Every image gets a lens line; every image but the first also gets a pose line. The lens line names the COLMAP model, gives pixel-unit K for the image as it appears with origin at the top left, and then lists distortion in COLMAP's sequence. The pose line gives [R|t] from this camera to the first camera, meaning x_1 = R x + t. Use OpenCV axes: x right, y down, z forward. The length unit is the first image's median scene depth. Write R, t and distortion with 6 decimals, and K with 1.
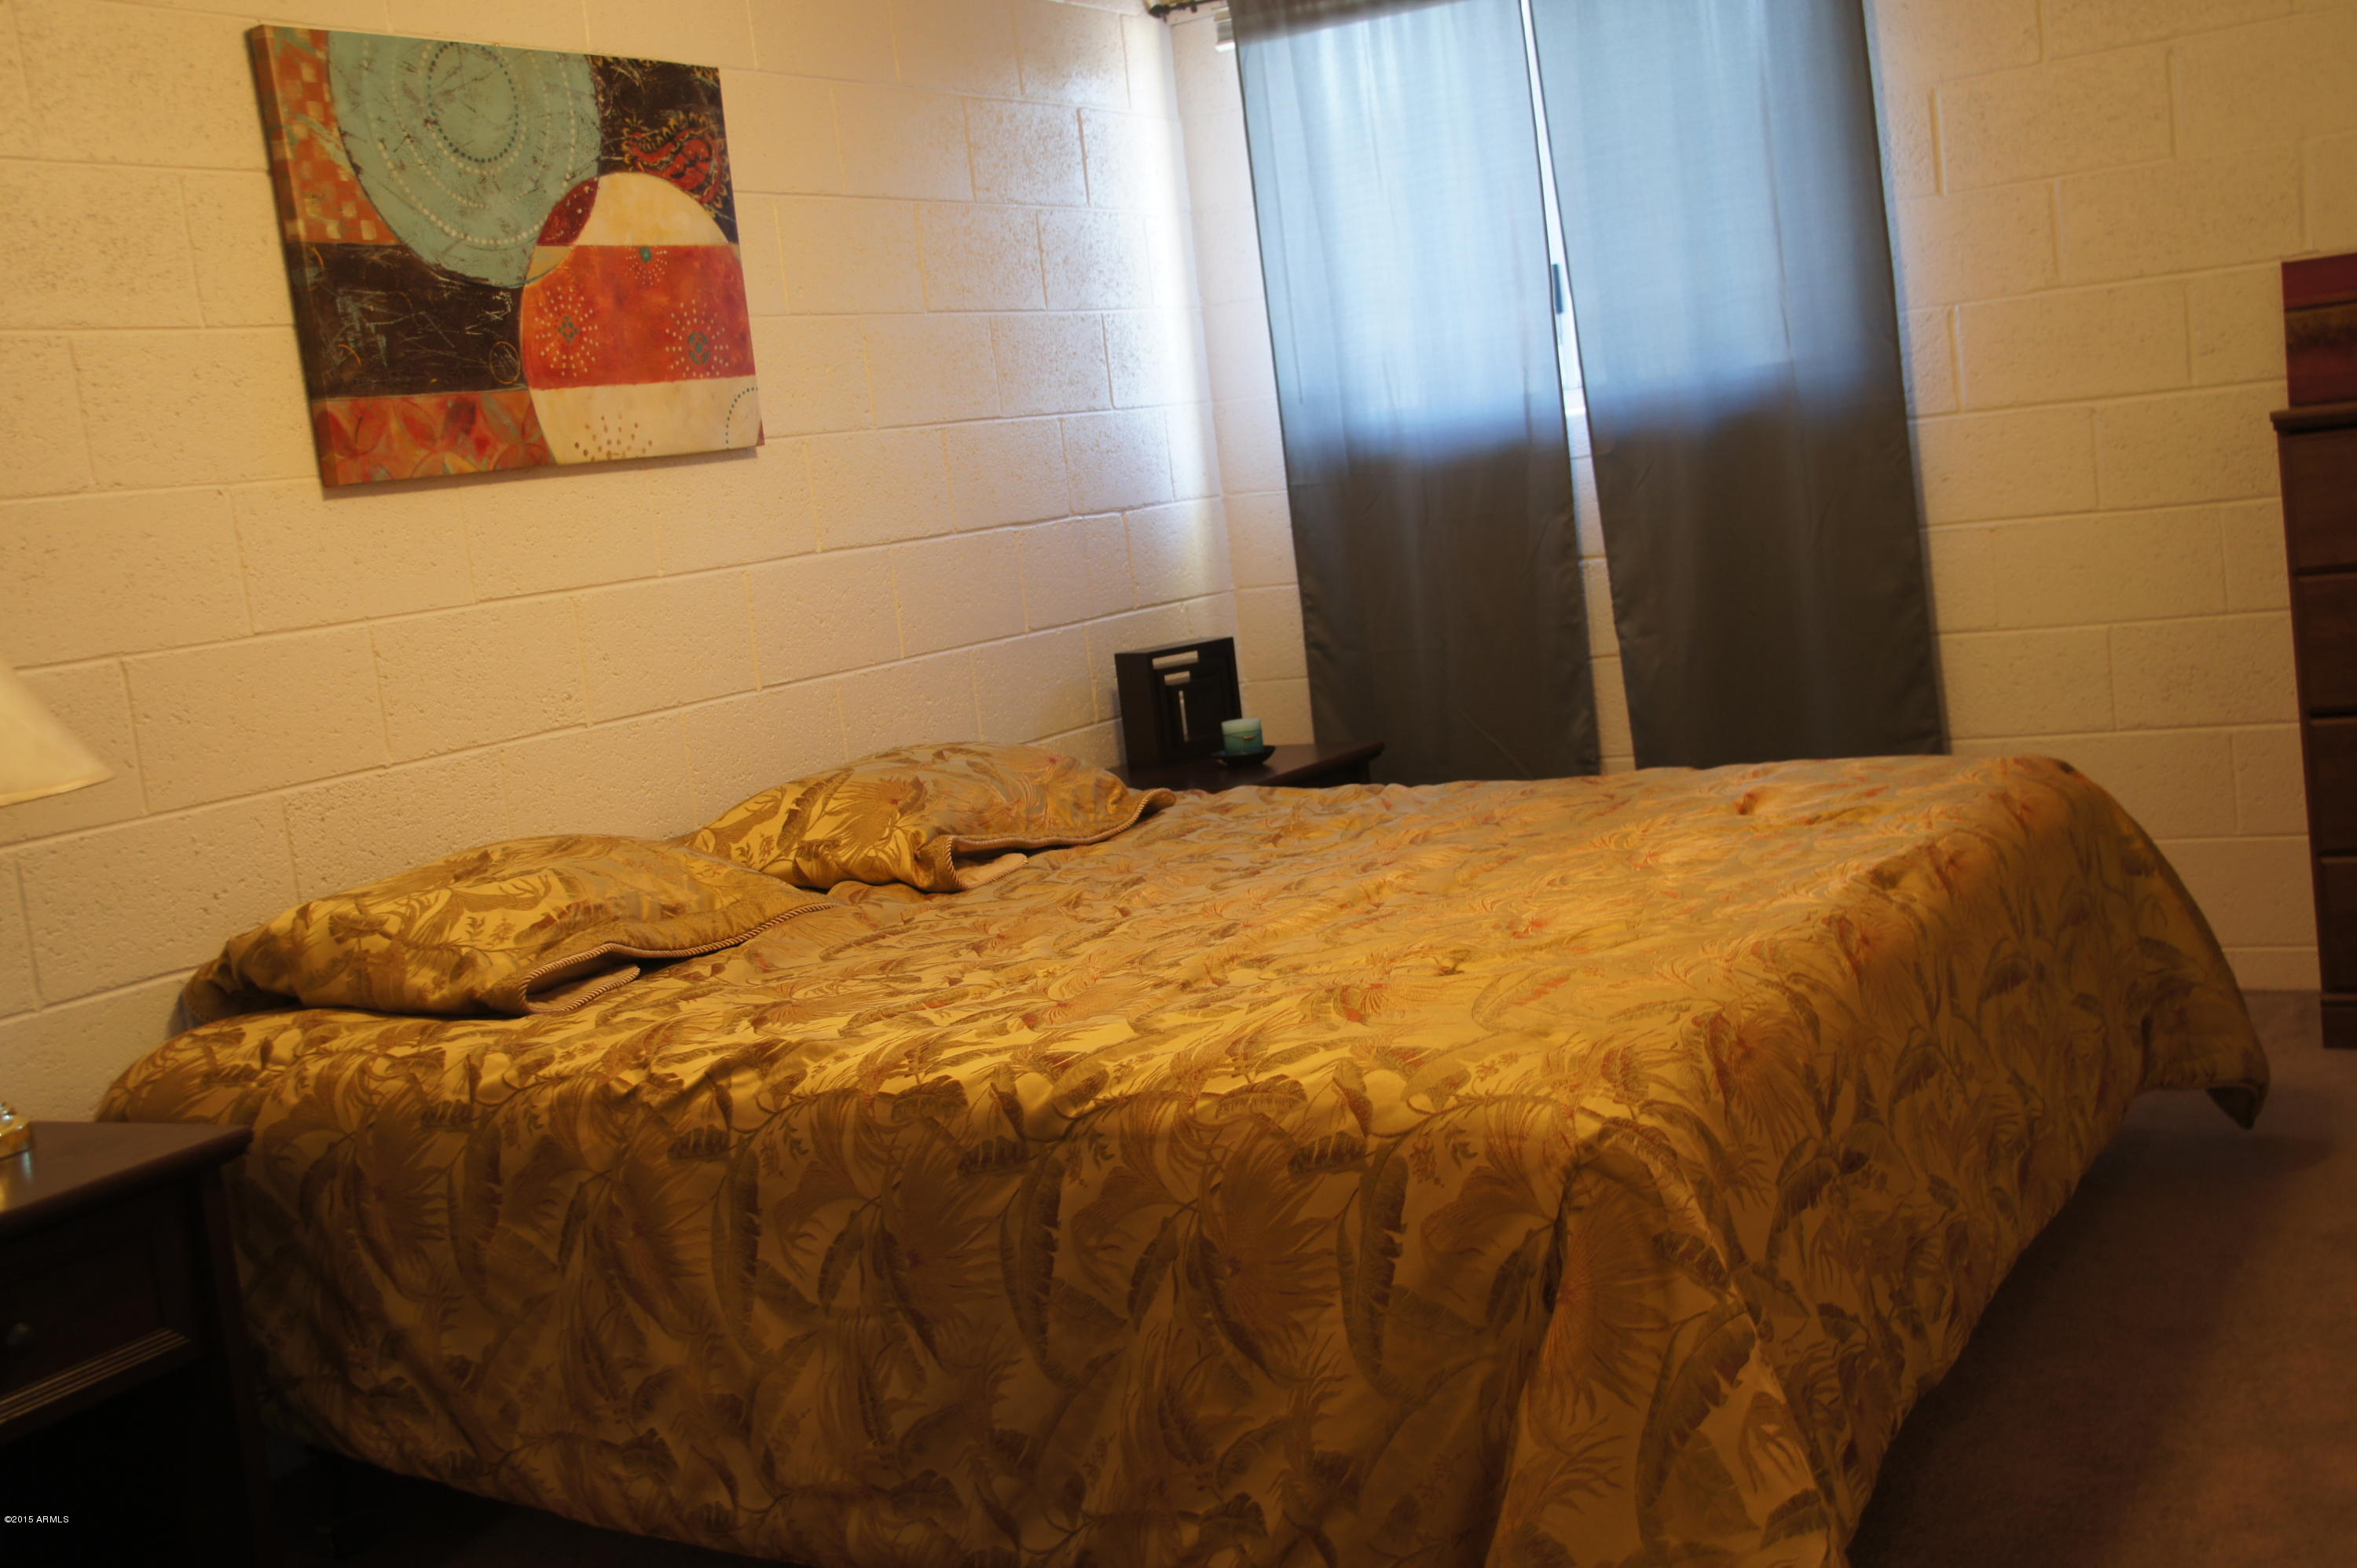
lens RADIAL K [[2626.5, 0, 1178.5], [0, 2626.5, 784.0], [0, 0, 1]] dist [0.003545, 0.034324]
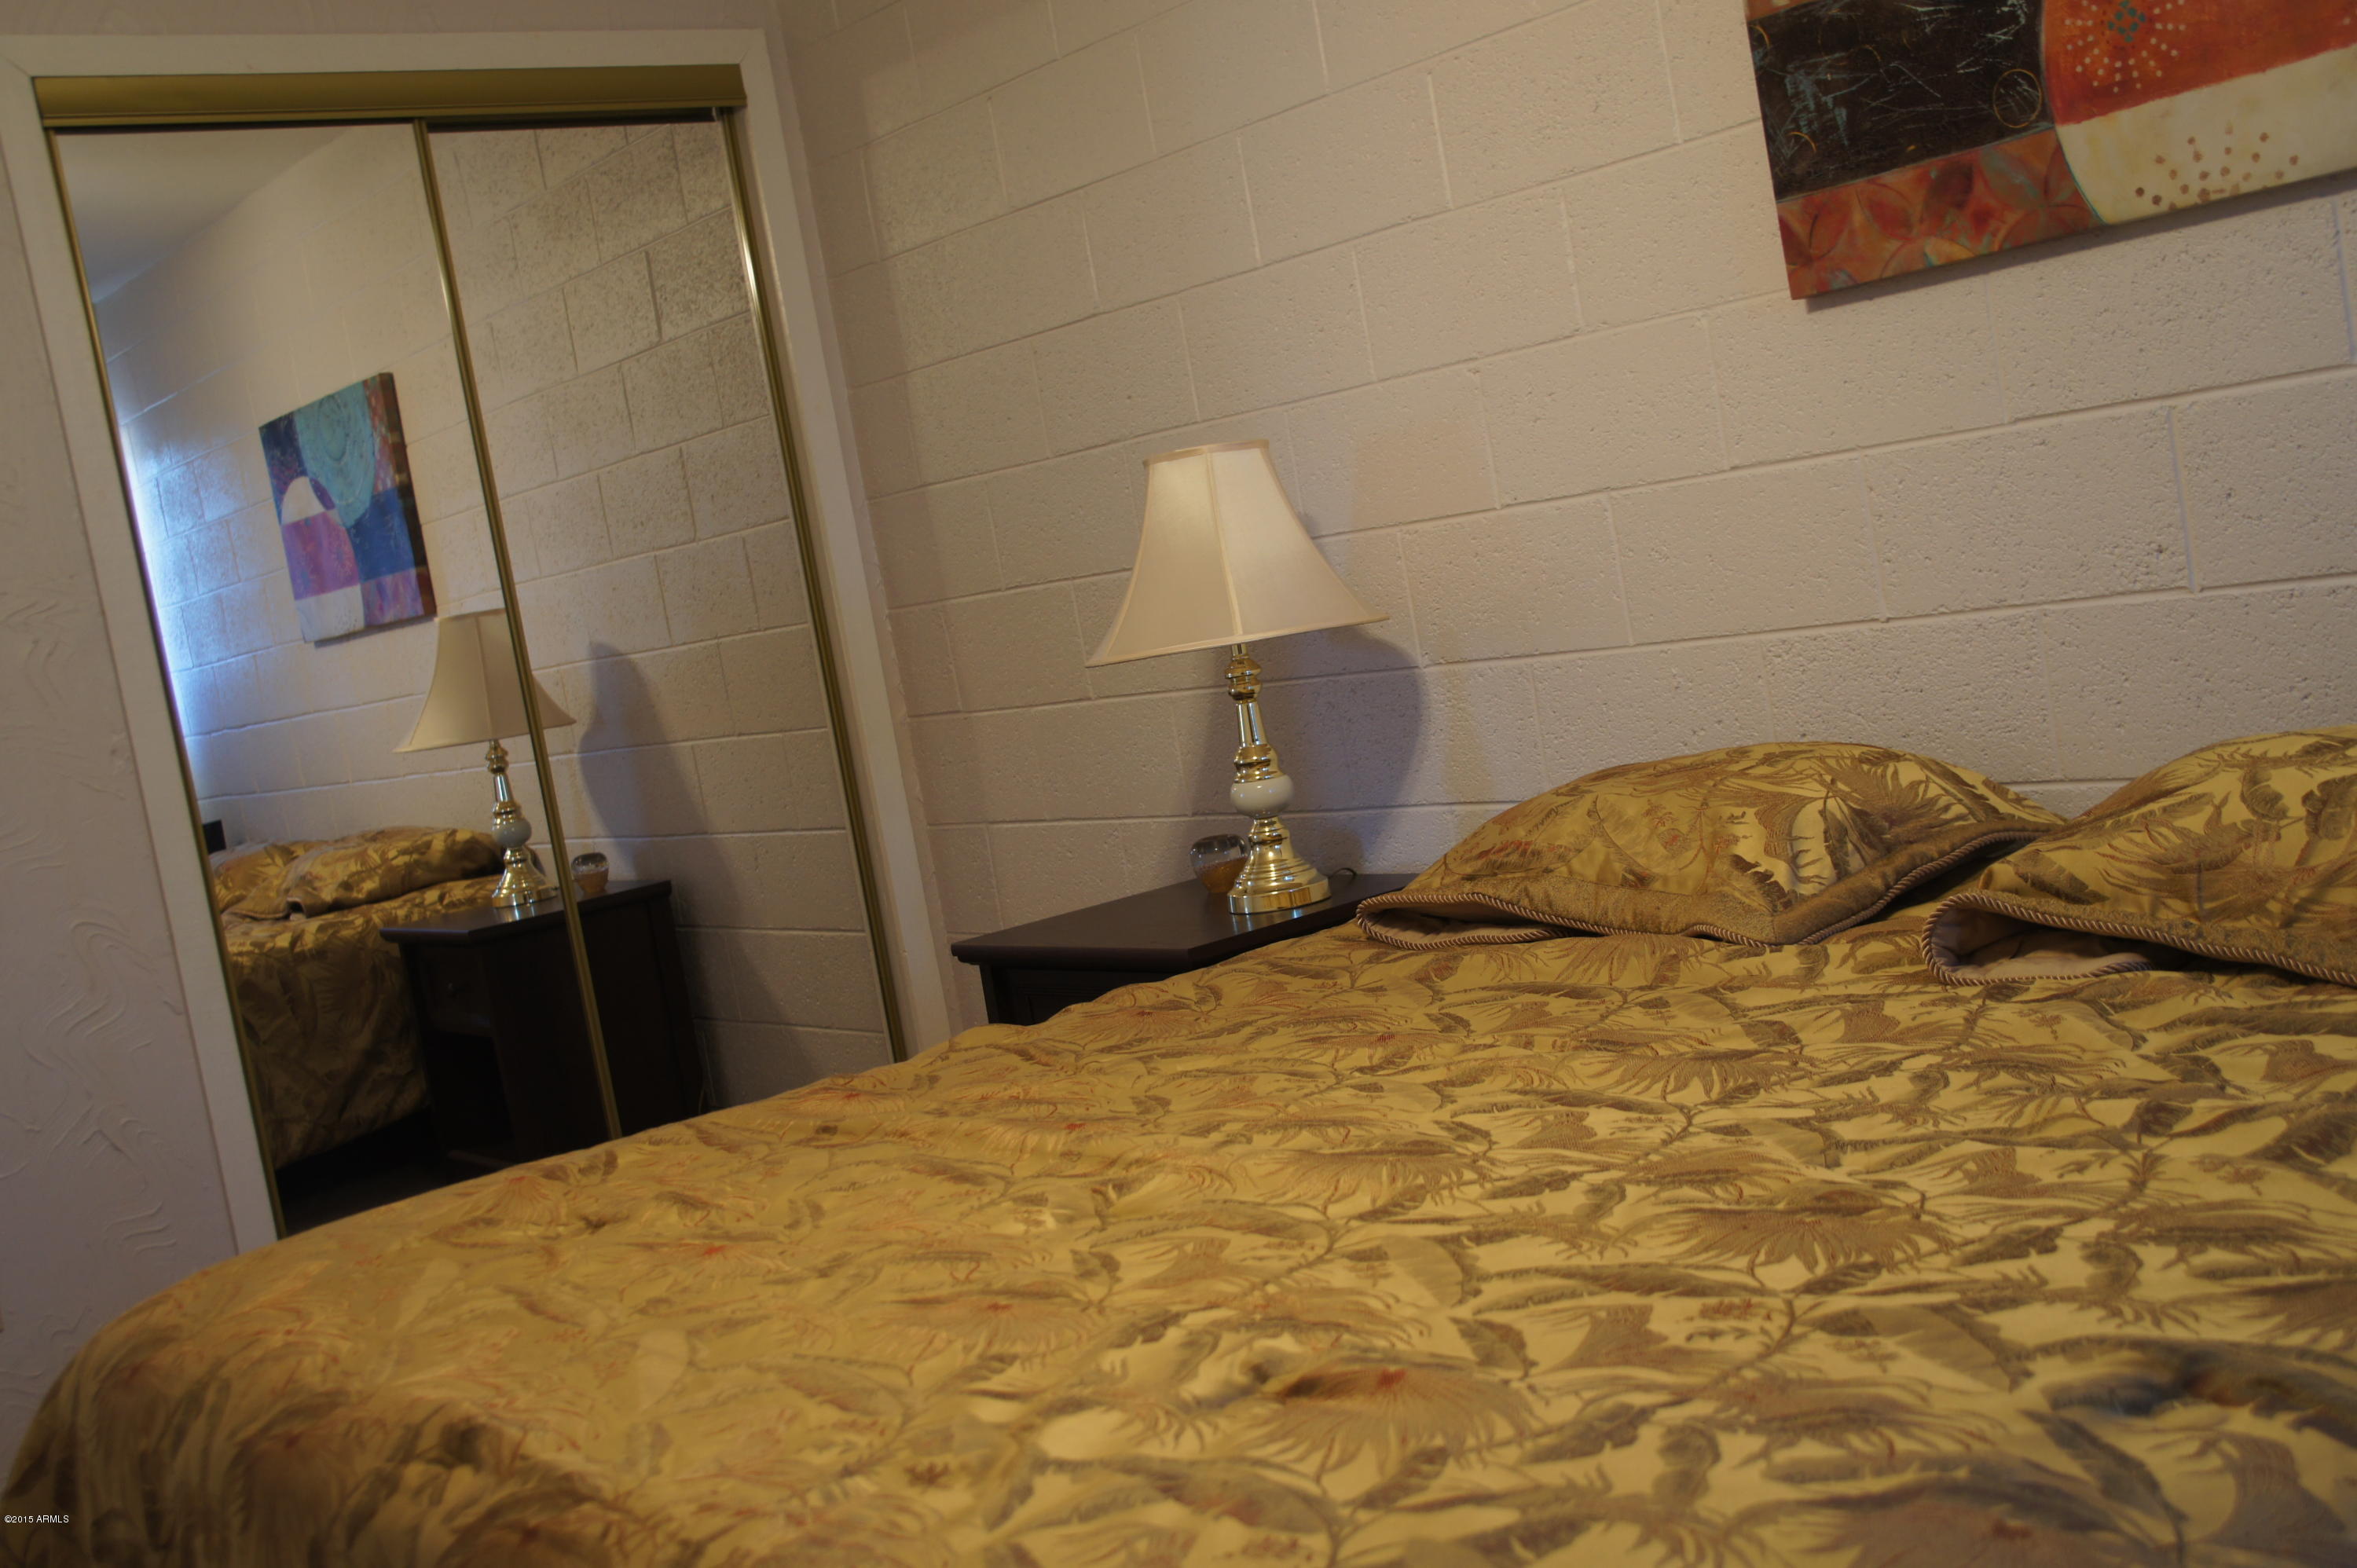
lens RADIAL K [[2626.5, 0, 1178.5], [0, 2626.5, 784.0], [0, 0, 1]] dist [0.003545, 0.034324]
pose [[-0.347097, 0.258720, -0.901437, 0.576924], [0.097818, 0.965939, 0.239568, -0.187402], [0.932714, -0.005023, -0.360582, 1.124773]]
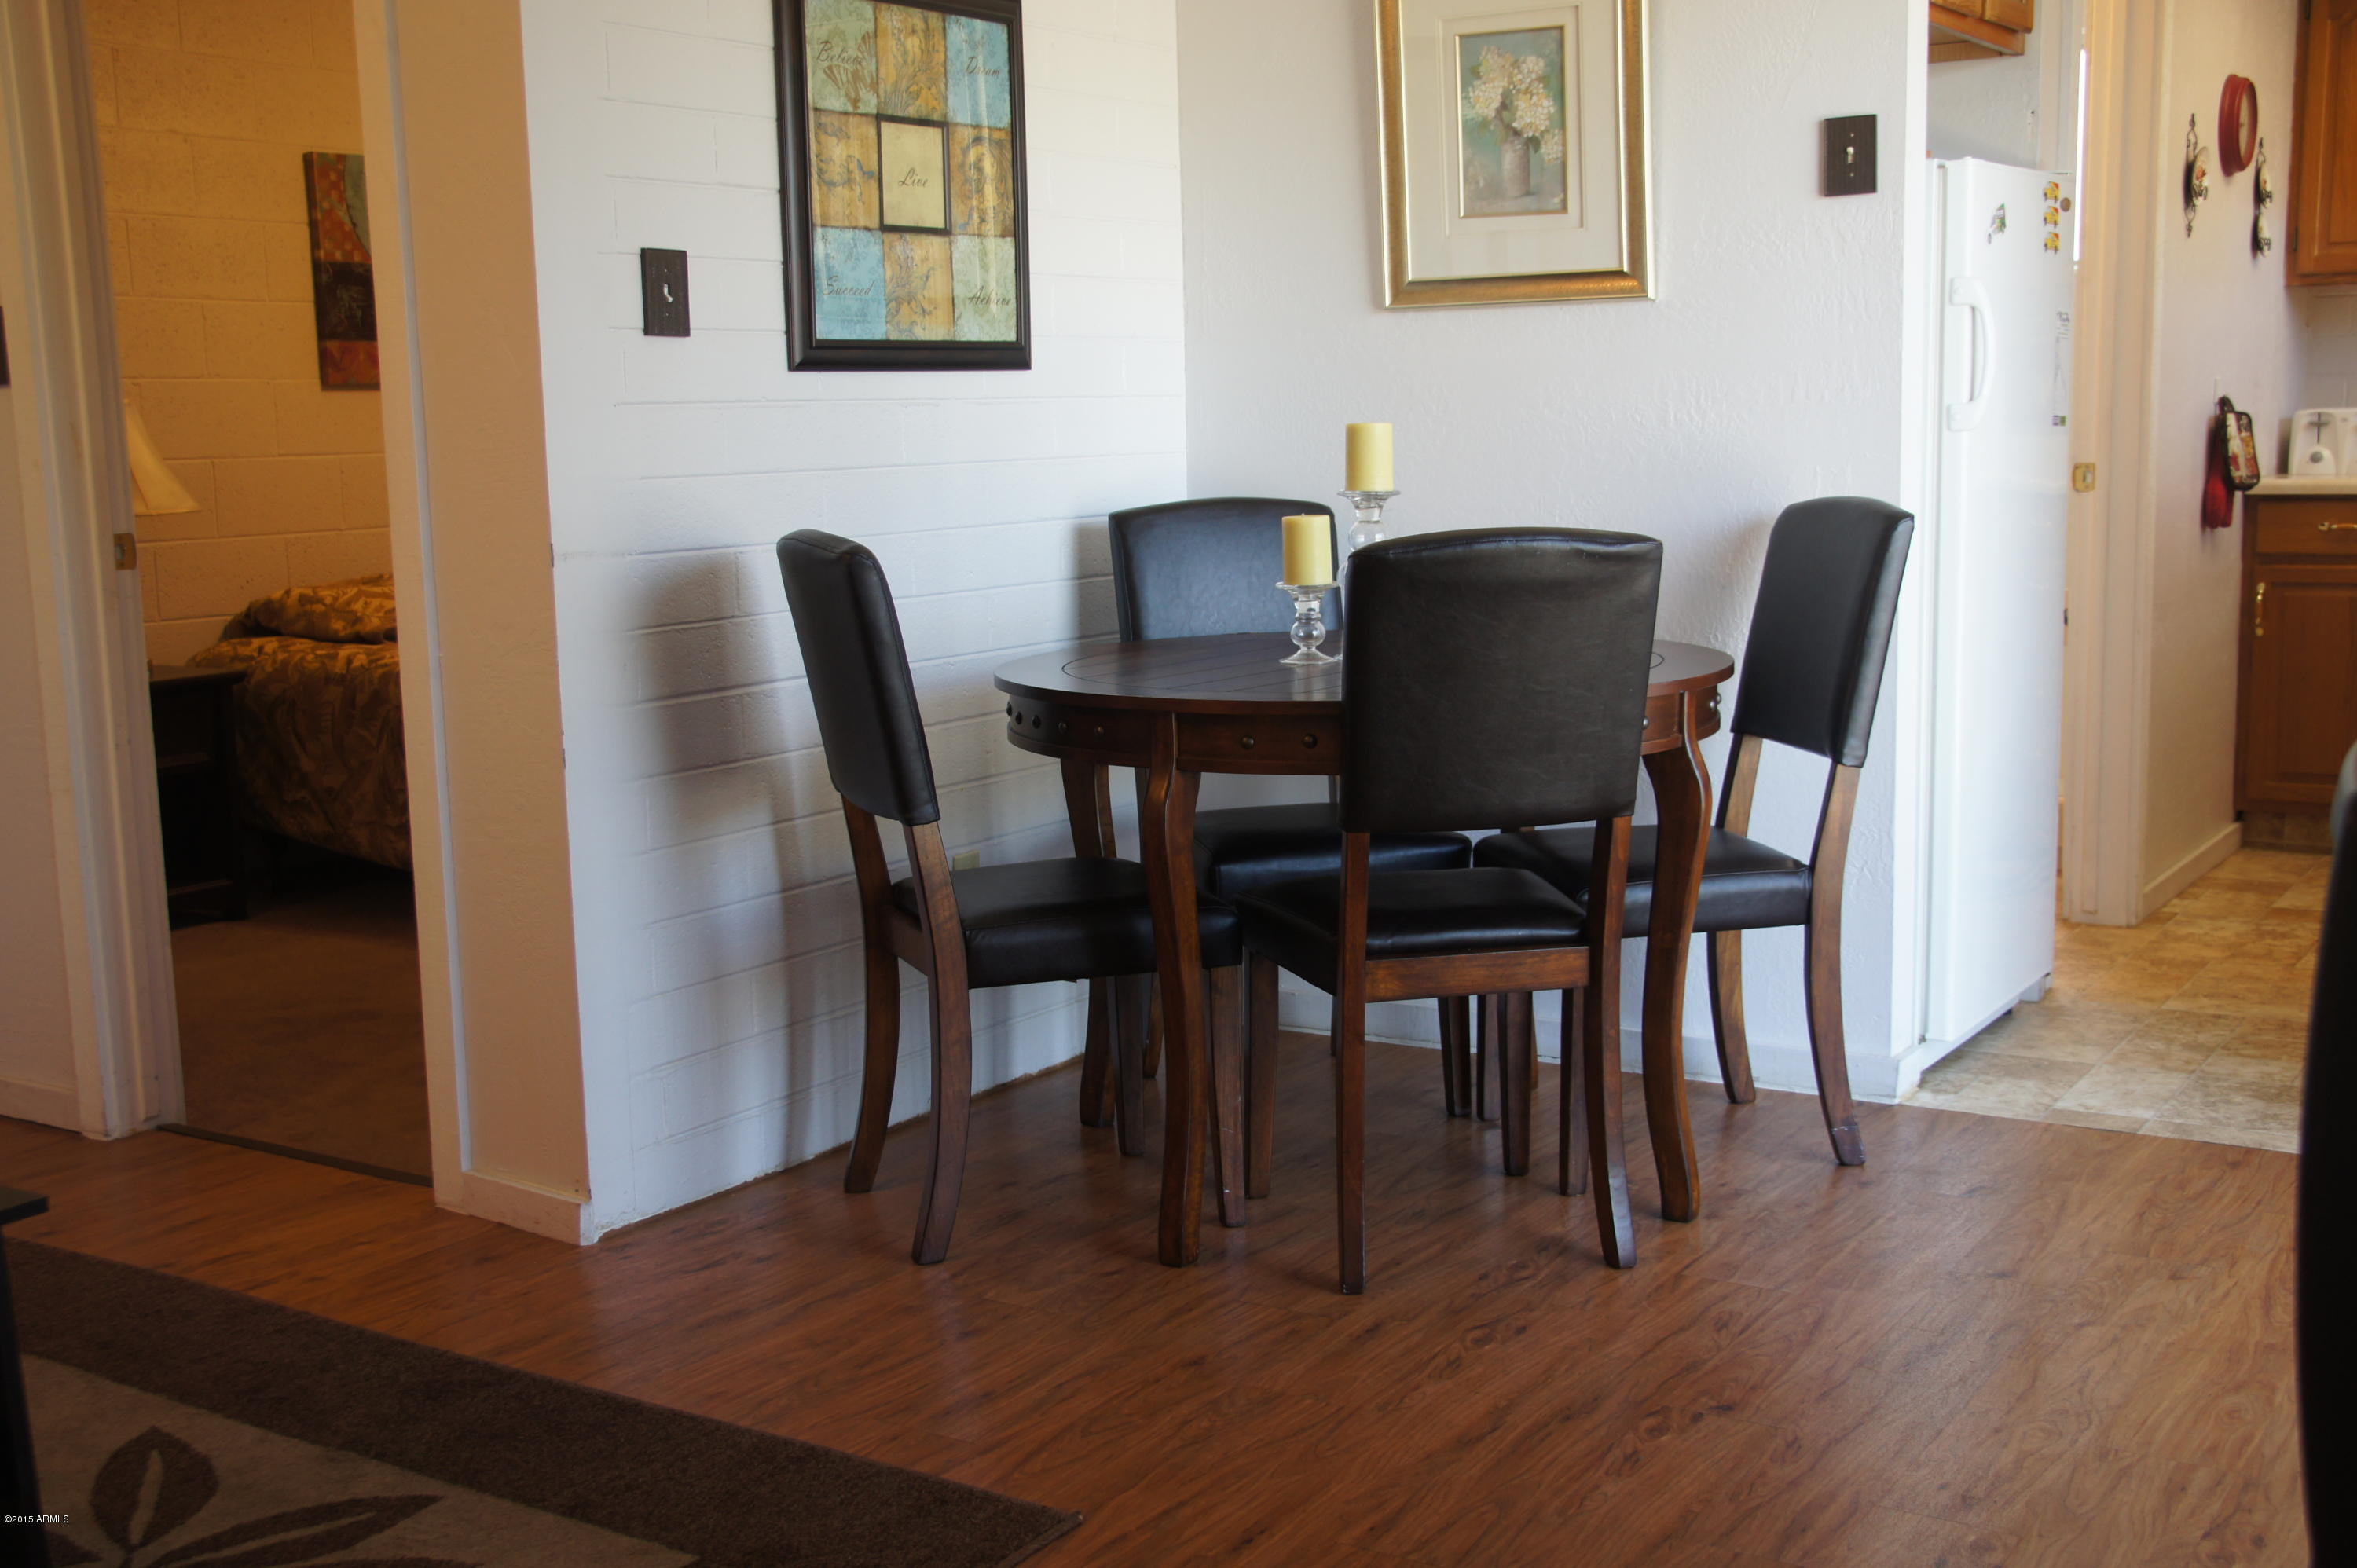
lens RADIAL K [[2626.5, 0, 1178.5], [0, 2626.5, 784.0], [0, 0, 1]] dist [0.003545, 0.034324]
pose [[0.994010, 0.104401, -0.032333, 0.412426], [-0.103535, 0.994249, 0.027393, 0.065055], [0.035007, -0.023881, 0.999102, -0.964932]]
